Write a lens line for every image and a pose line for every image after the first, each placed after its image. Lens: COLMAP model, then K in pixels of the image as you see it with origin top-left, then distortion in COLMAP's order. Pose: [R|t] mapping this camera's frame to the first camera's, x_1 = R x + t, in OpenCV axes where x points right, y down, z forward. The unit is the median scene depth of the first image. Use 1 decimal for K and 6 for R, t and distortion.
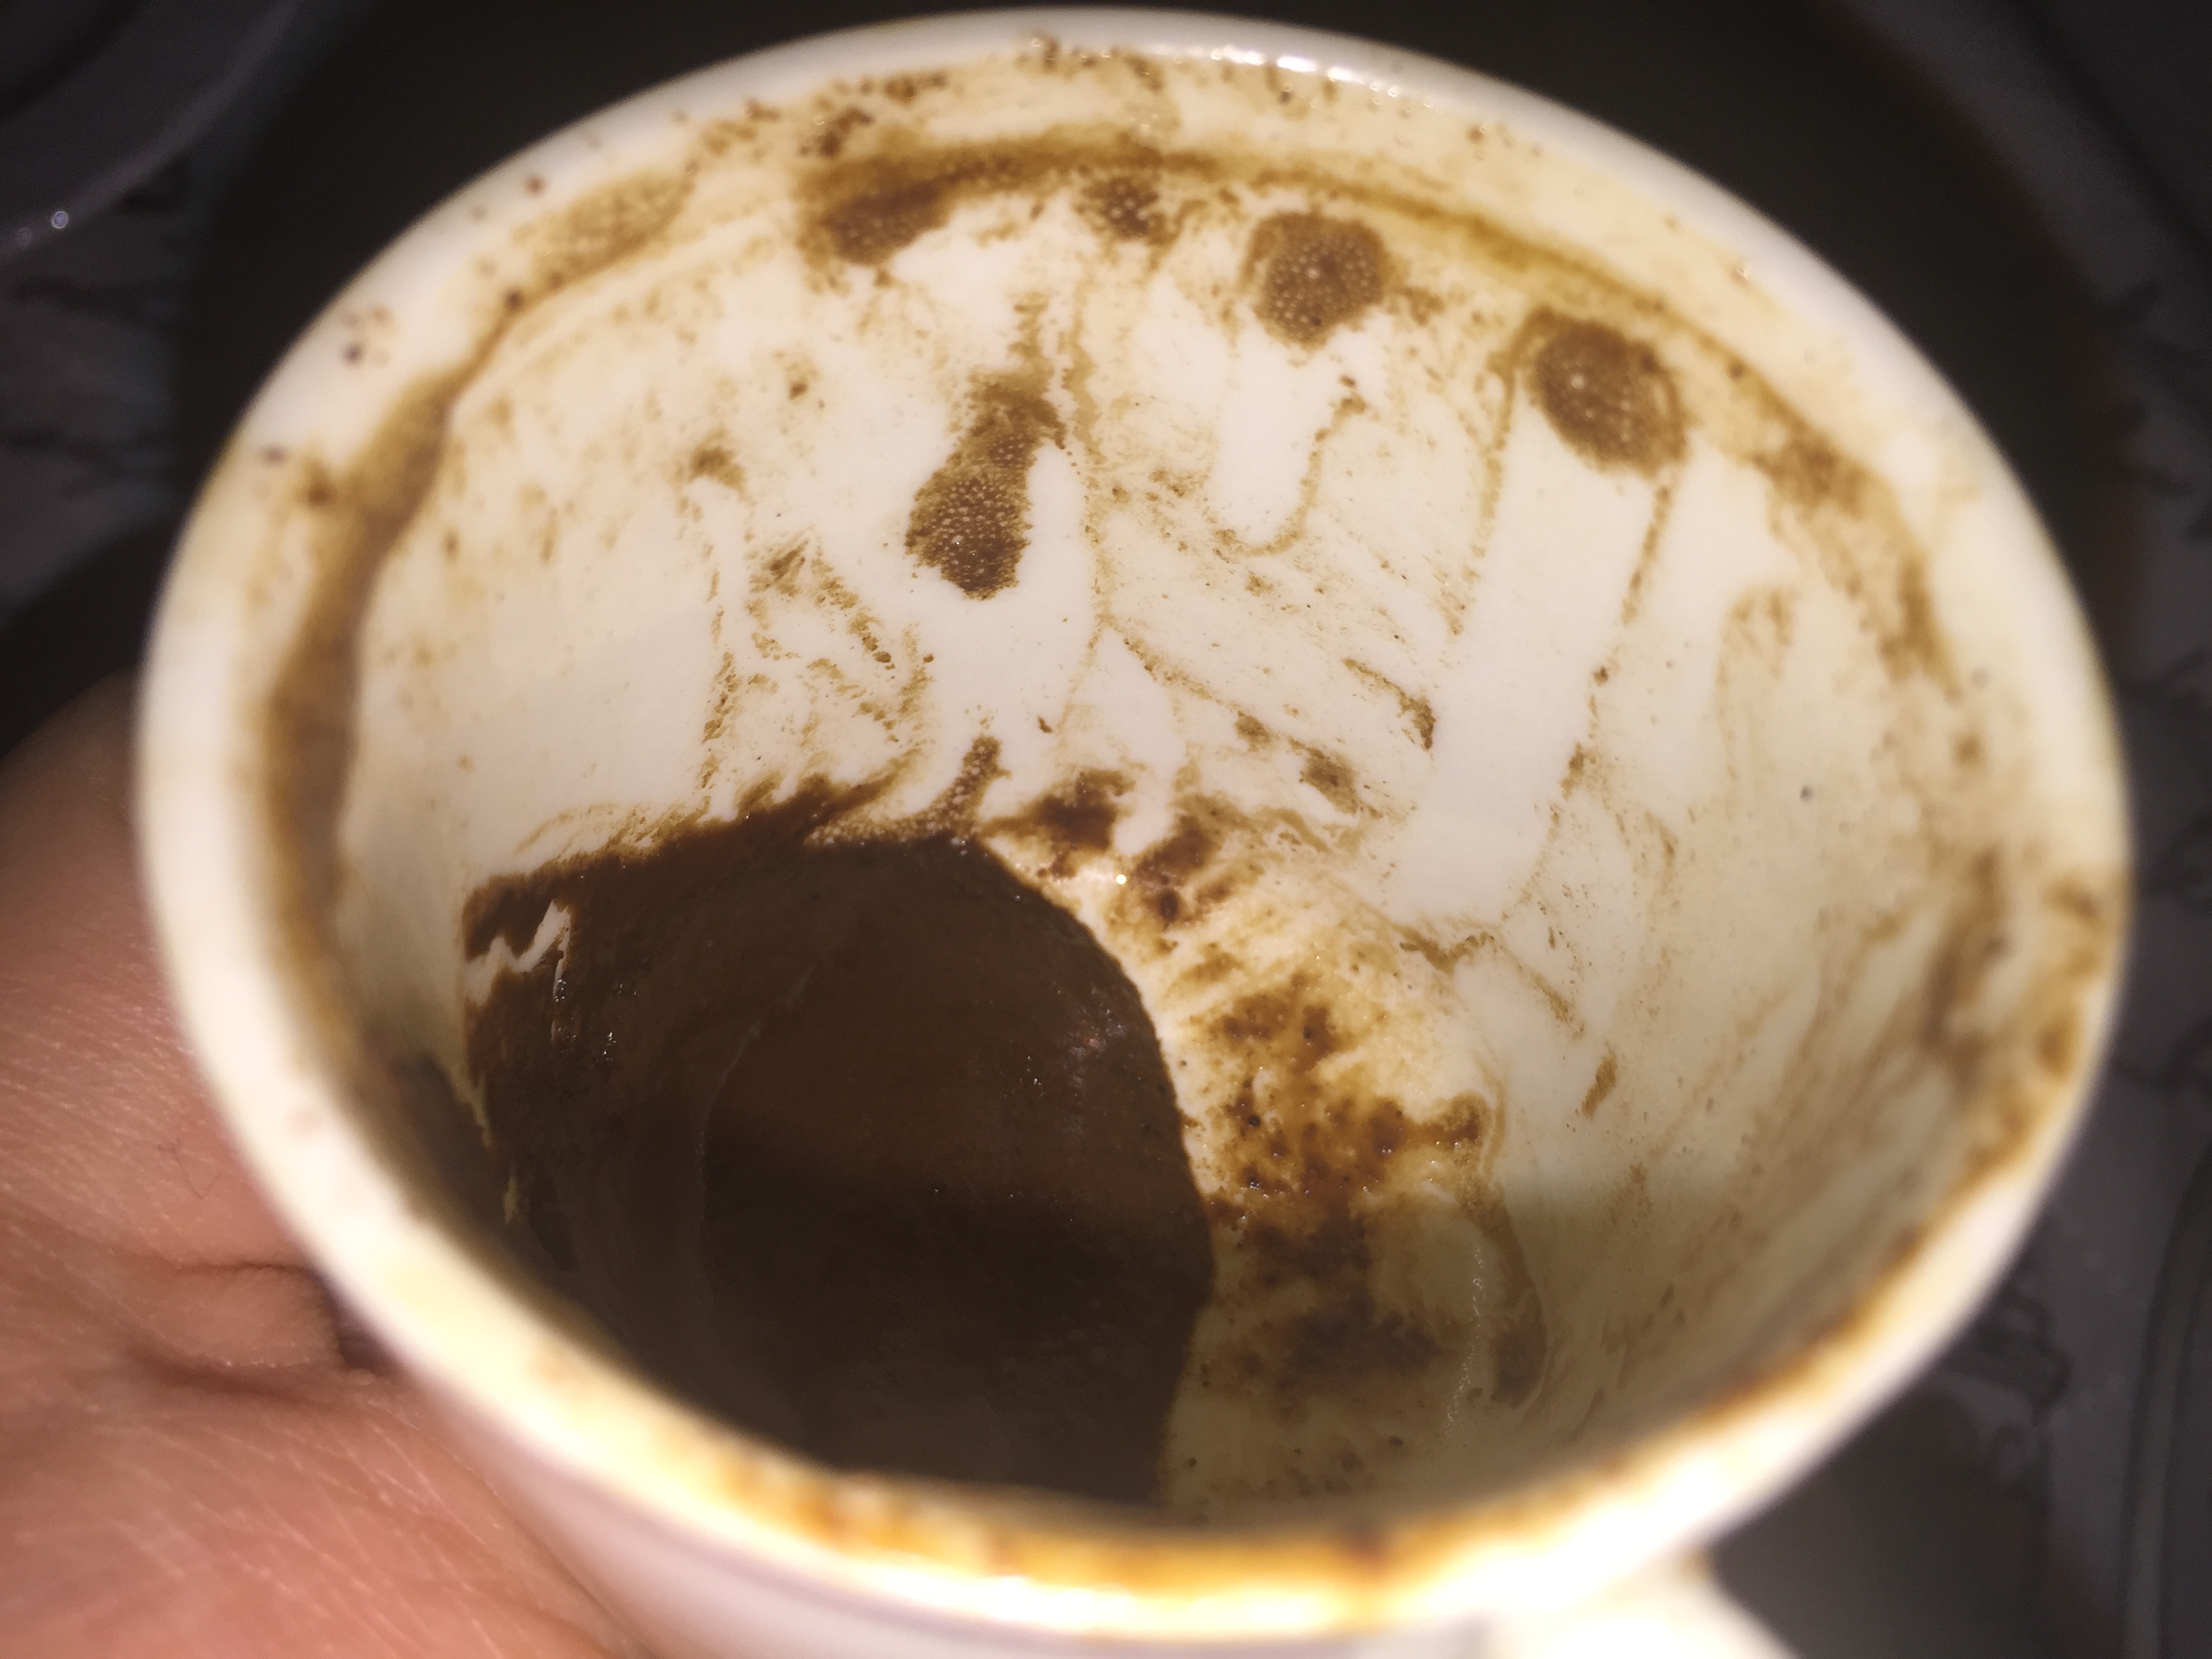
lens RADIAL K [[2016.8, 0, 1104.0], [0, 2016.8, 830.6], [0, 0, 1]] dist [0.063604, 0.000000]
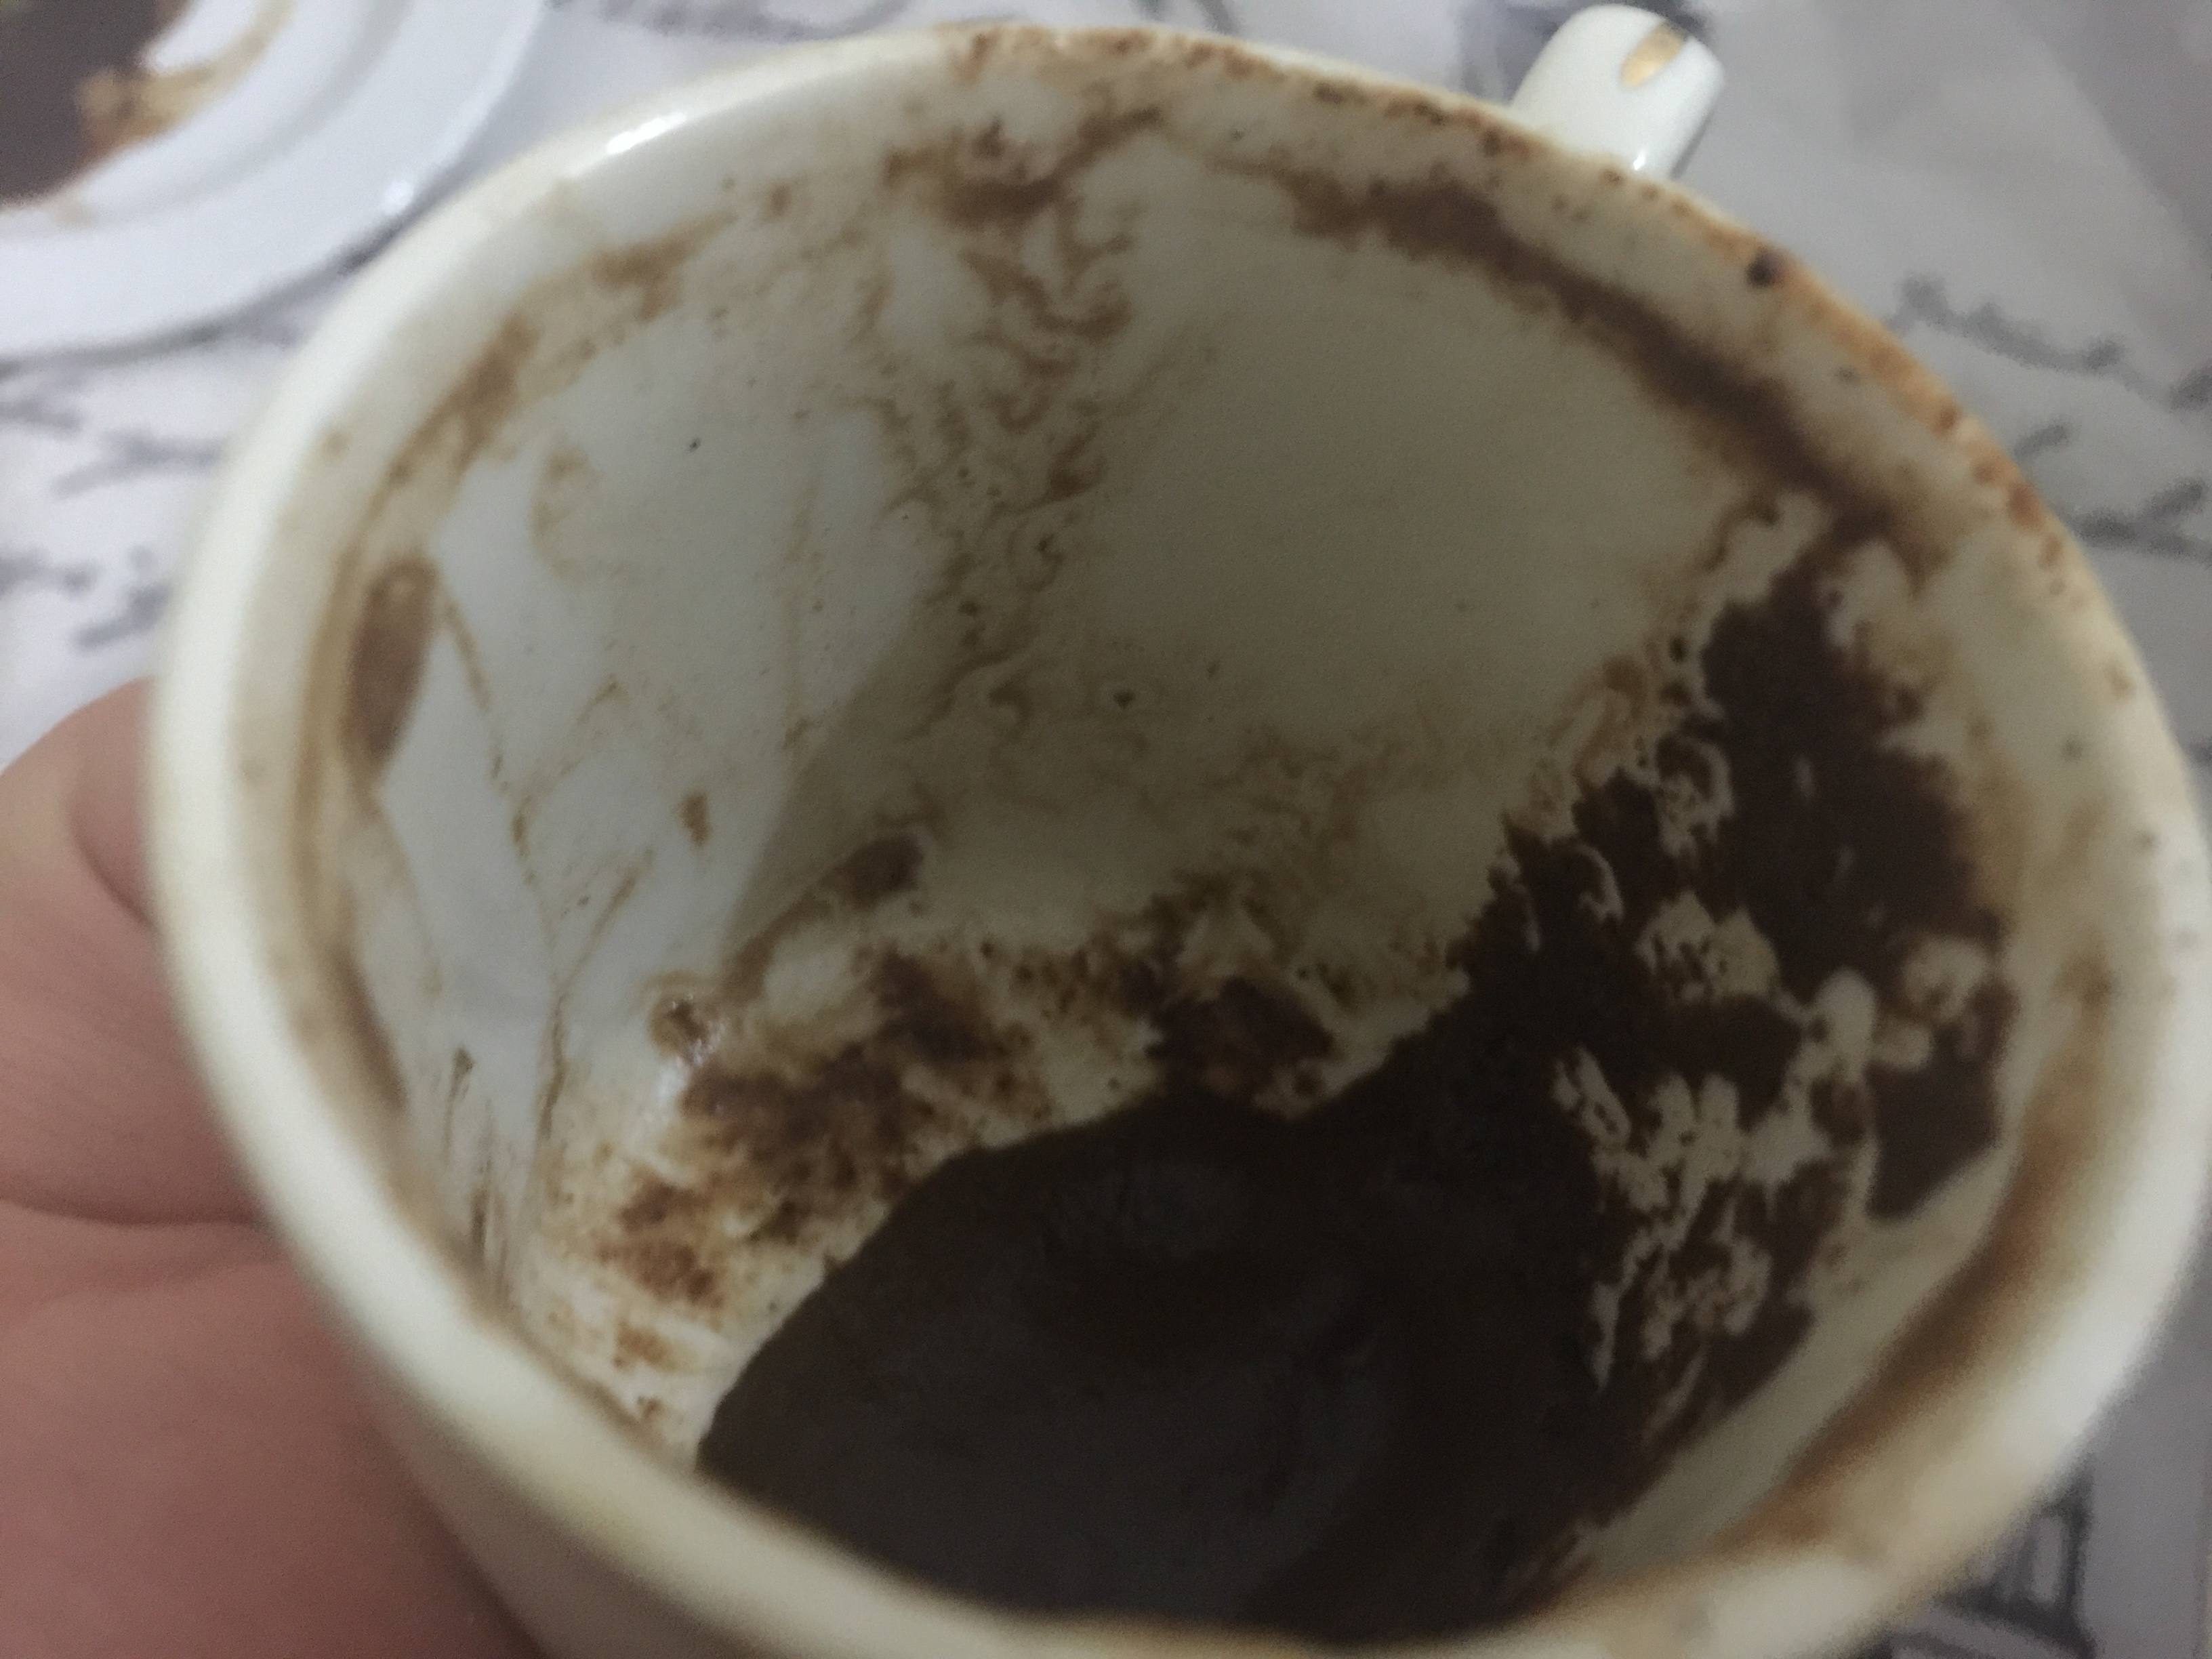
lens RADIAL K [[2016.8, 0, 1104.3], [0, 2016.8, 827.1], [0, 0, 1]] dist [0.063604, 0.000000]
pose [[-0.596214, -0.755756, 0.270852, -0.130172], [0.538729, -0.126493, 0.832929, -0.523979], [-0.595230, 0.642520, 0.482565, 0.351706]]
